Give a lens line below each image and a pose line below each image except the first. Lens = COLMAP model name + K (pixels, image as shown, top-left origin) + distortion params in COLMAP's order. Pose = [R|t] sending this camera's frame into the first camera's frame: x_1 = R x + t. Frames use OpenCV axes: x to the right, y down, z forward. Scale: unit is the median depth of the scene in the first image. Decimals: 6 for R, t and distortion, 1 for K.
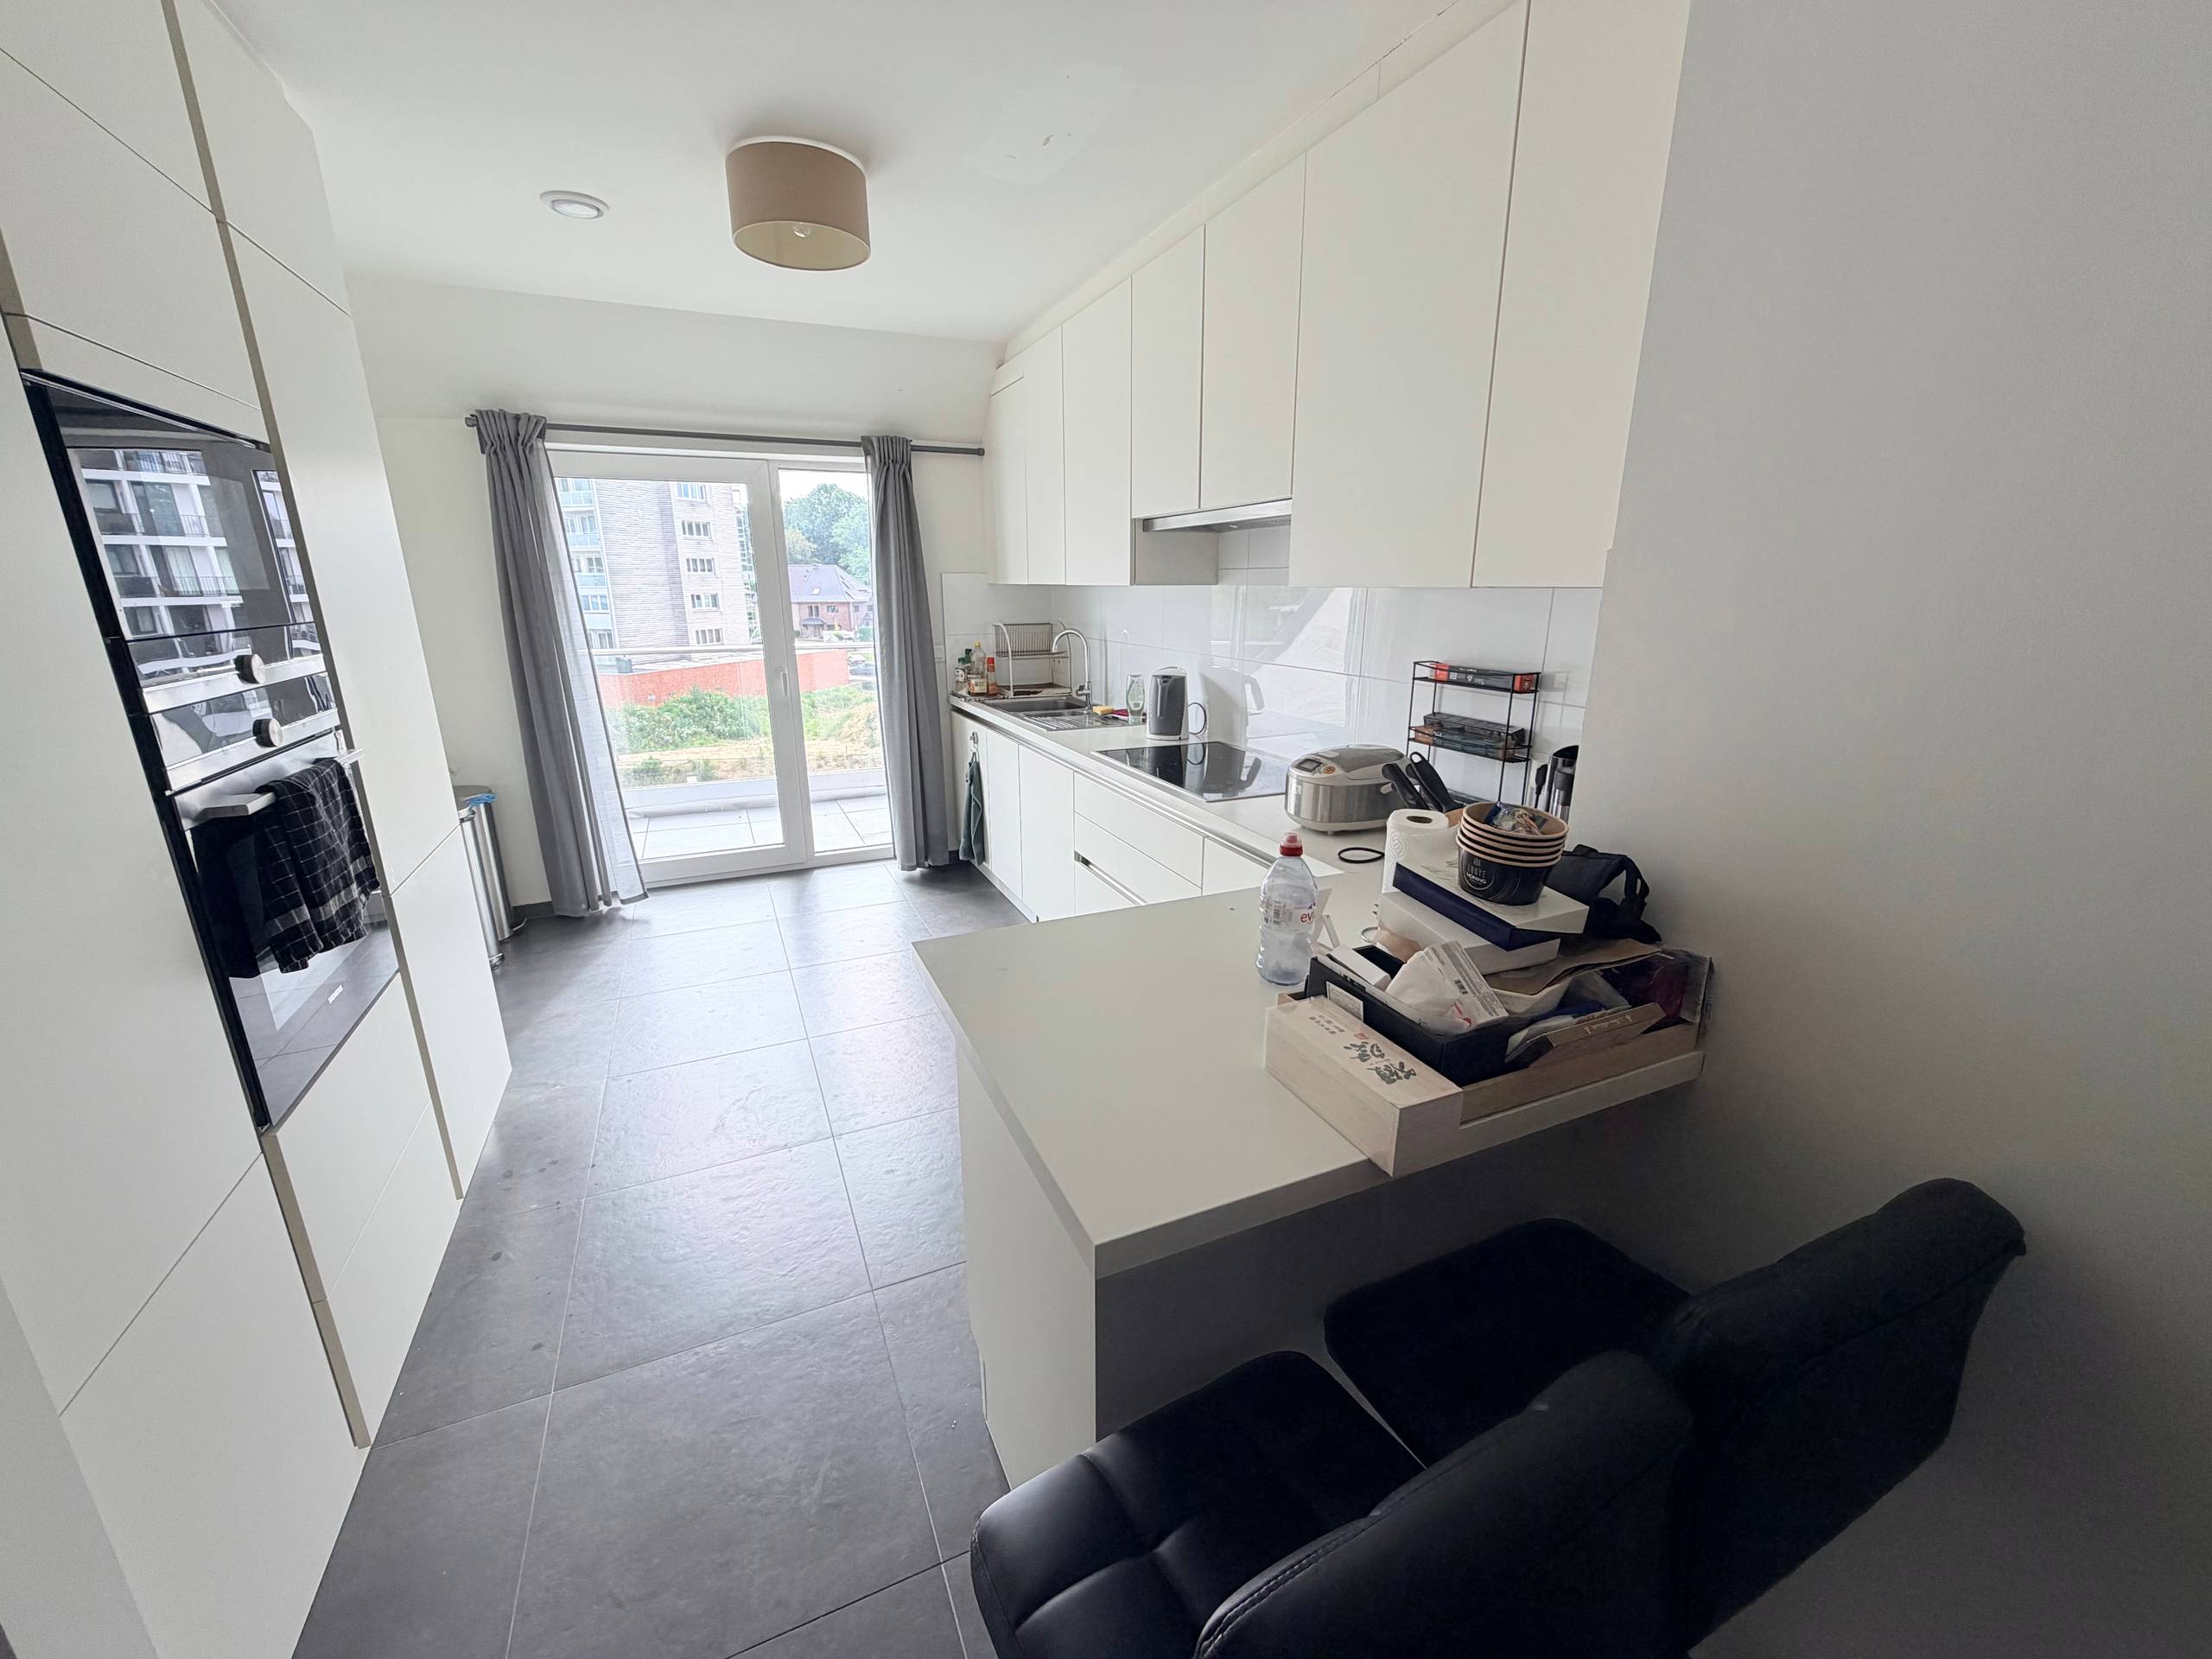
lens RADIAL K [[885.3, 0, 1100.2], [0, 885.3, 829.6], [0, 0, 1]] dist [0.001522, 0.000378]
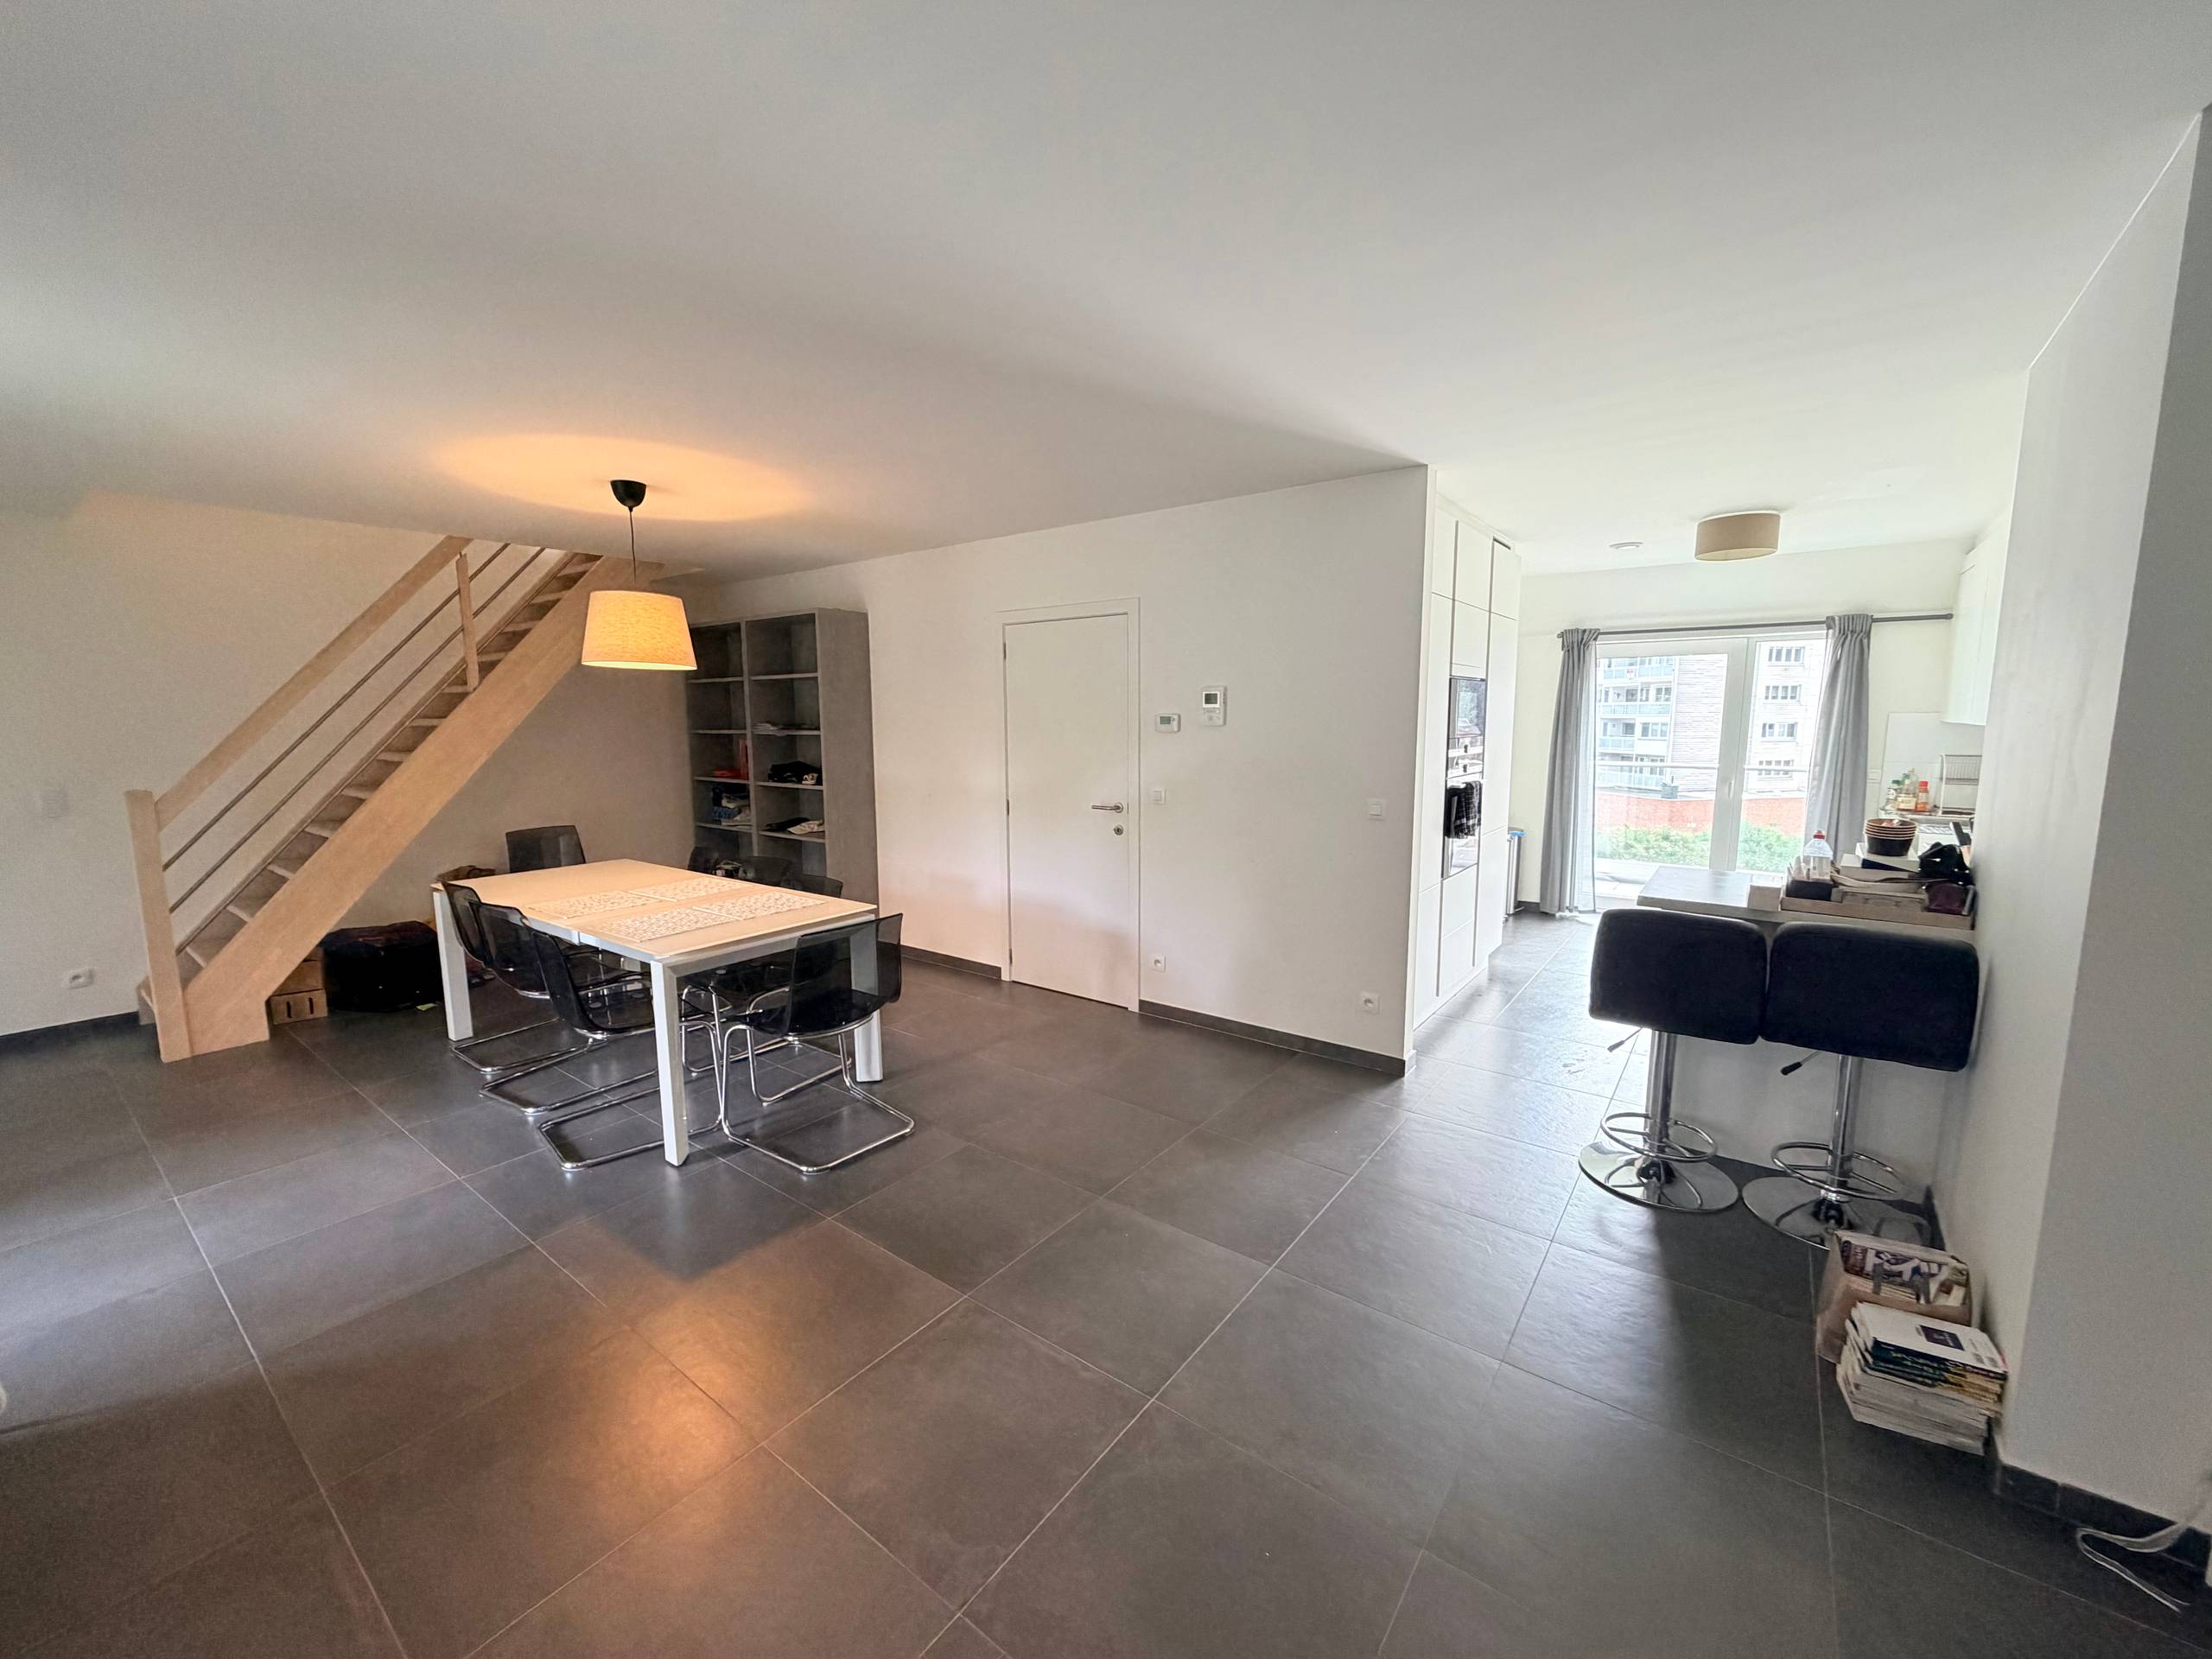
lens RADIAL K [[885.3, 0, 1100.2], [0, 885.3, 829.6], [0, 0, 1]] dist [0.001522, 0.000378]
pose [[0.484536, 0.116719, -0.866950, 0.410697], [-0.234731, 0.972060, -0.000321, 0.140103], [0.842690, 0.203655, 0.498396, -0.560080]]
